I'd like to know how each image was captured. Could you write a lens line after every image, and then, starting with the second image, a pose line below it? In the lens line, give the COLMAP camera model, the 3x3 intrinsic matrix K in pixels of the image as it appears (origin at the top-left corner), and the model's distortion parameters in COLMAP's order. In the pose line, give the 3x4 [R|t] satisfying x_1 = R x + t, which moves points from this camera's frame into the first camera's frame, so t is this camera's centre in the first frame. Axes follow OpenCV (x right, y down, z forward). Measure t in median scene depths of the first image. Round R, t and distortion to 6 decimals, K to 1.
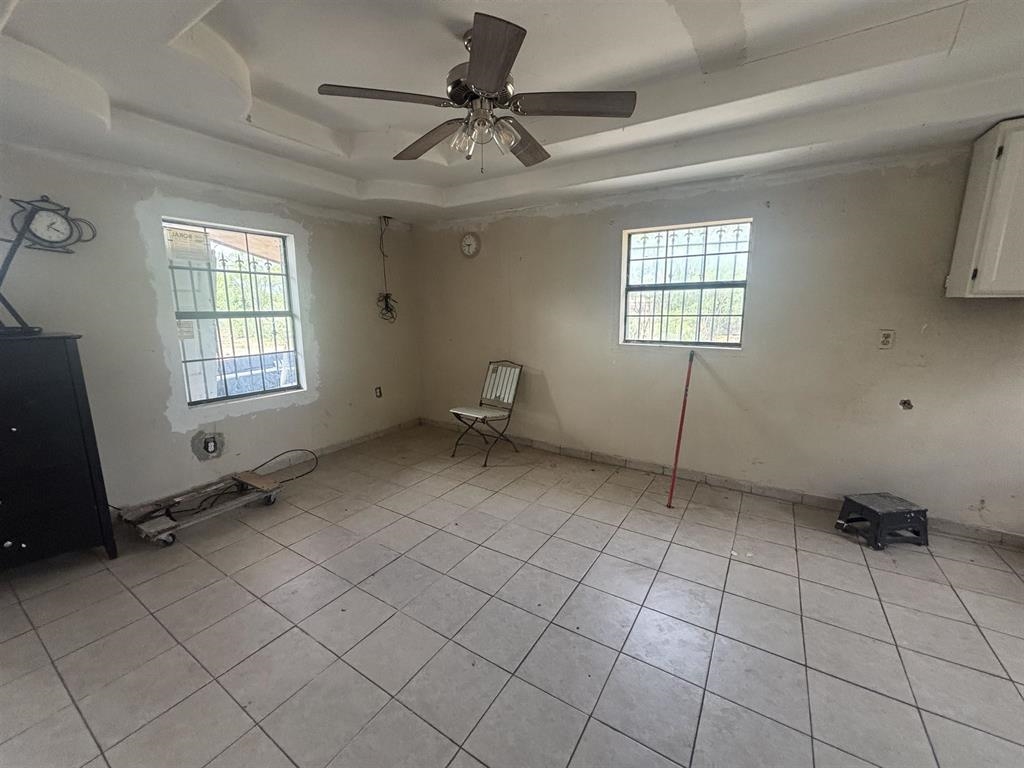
lens RADIAL K [[407.5, 0, 506.9], [0, 407.5, 383.6], [0, 0, 1]] dist [0.000475, 0.000216]
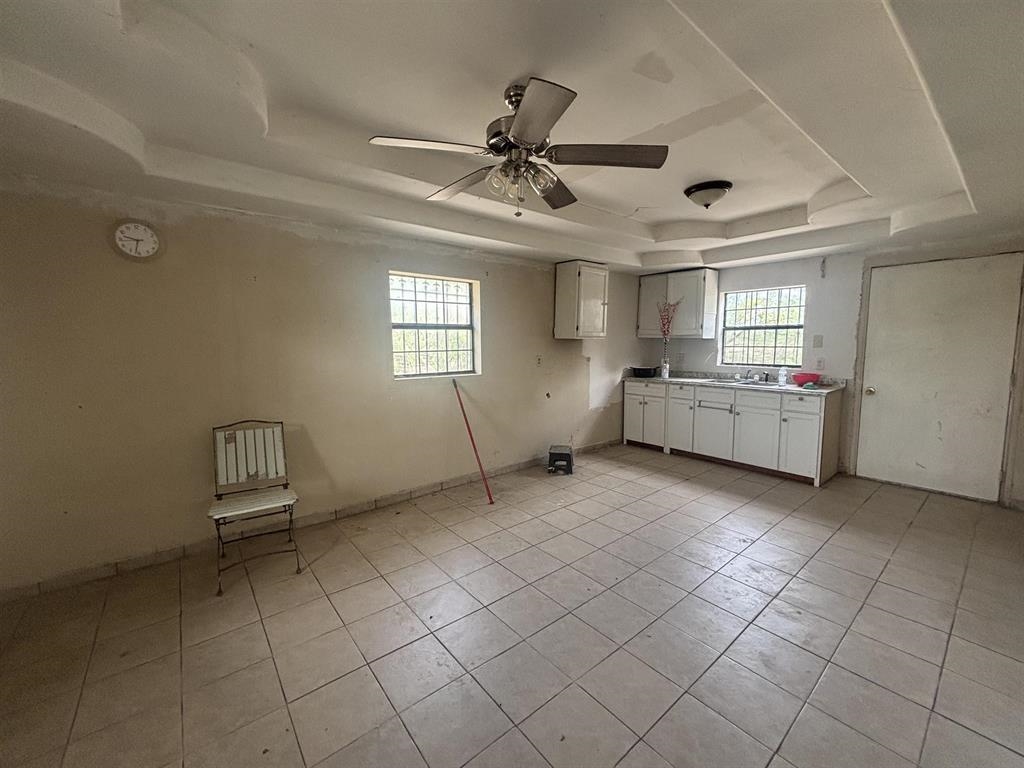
lens RADIAL K [[407.5, 0, 511.6], [0, 407.5, 384.8], [0, 0, 1]] dist [0.000475, 0.000216]
pose [[0.311007, -0.098340, 0.945306, -0.643133], [0.179322, 0.982839, 0.043248, -0.084511], [-0.933337, 0.156064, 0.323304, 0.439822]]
